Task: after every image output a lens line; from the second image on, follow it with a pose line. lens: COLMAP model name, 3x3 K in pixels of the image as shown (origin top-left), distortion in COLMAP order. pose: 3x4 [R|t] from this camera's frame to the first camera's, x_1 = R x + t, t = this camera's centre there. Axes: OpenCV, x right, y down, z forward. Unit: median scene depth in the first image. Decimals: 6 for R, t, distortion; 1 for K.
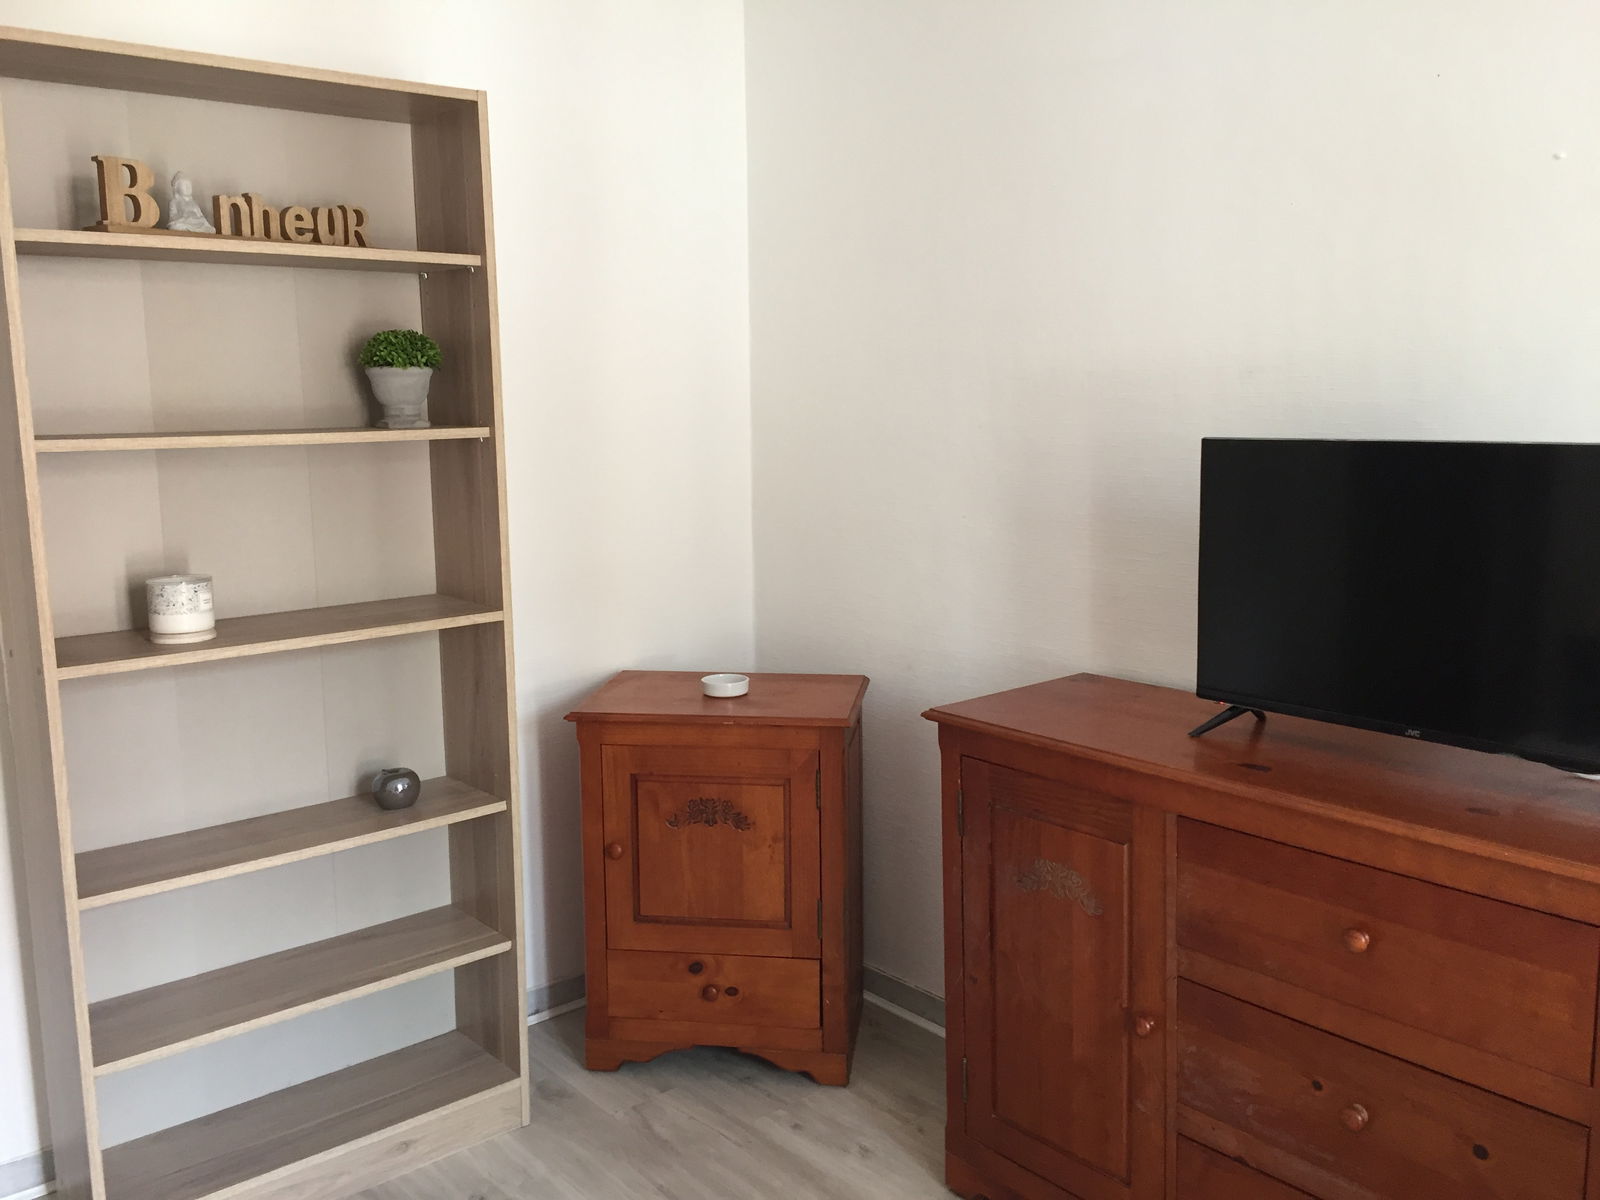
lens RADIAL K [[1367.8, 0, 795.5], [0, 1367.8, 600.6], [0, 0, 1]] dist [0.077703, -0.083333]
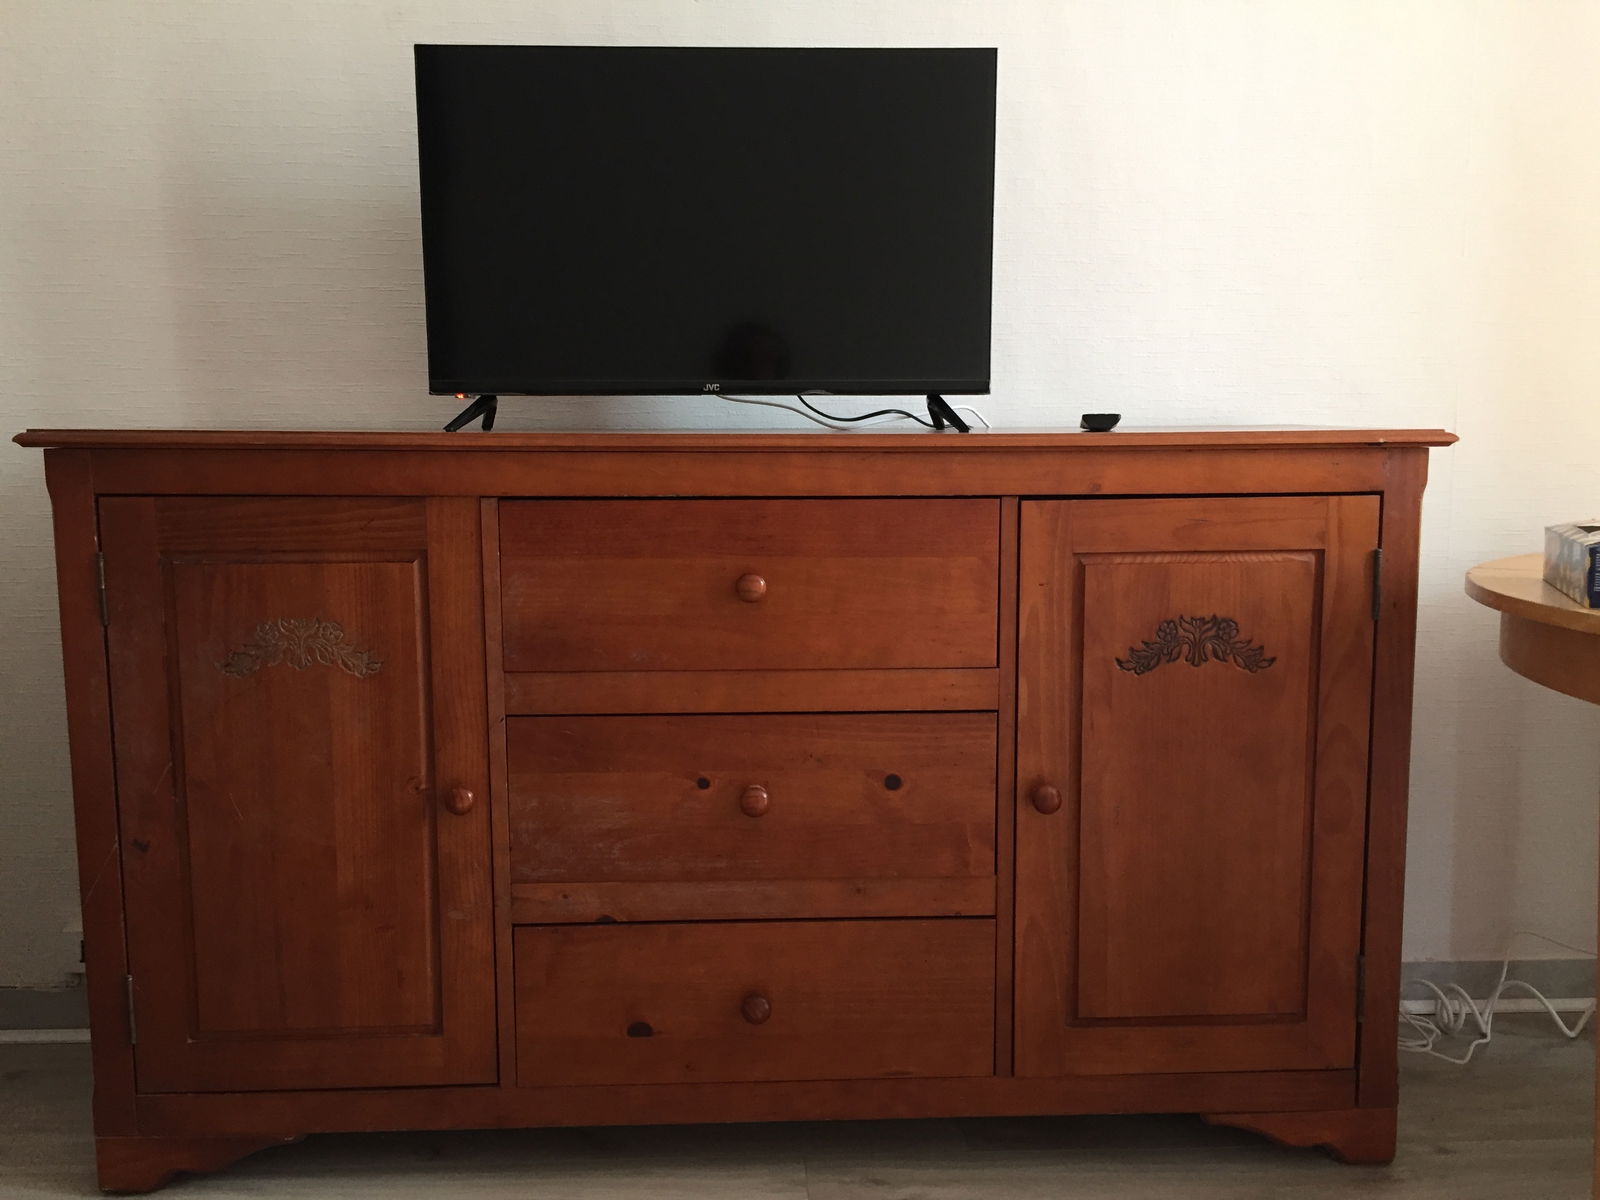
lens RADIAL K [[1367.8, 0, 790.9], [0, 1367.8, 588.9], [0, 0, 1]] dist [0.077703, -0.083333]
pose [[0.615978, -0.075667, 0.784121, -0.216052], [0.108561, 0.994033, 0.010642, 0.207923], [-0.780247, 0.078569, 0.620517, 0.392374]]
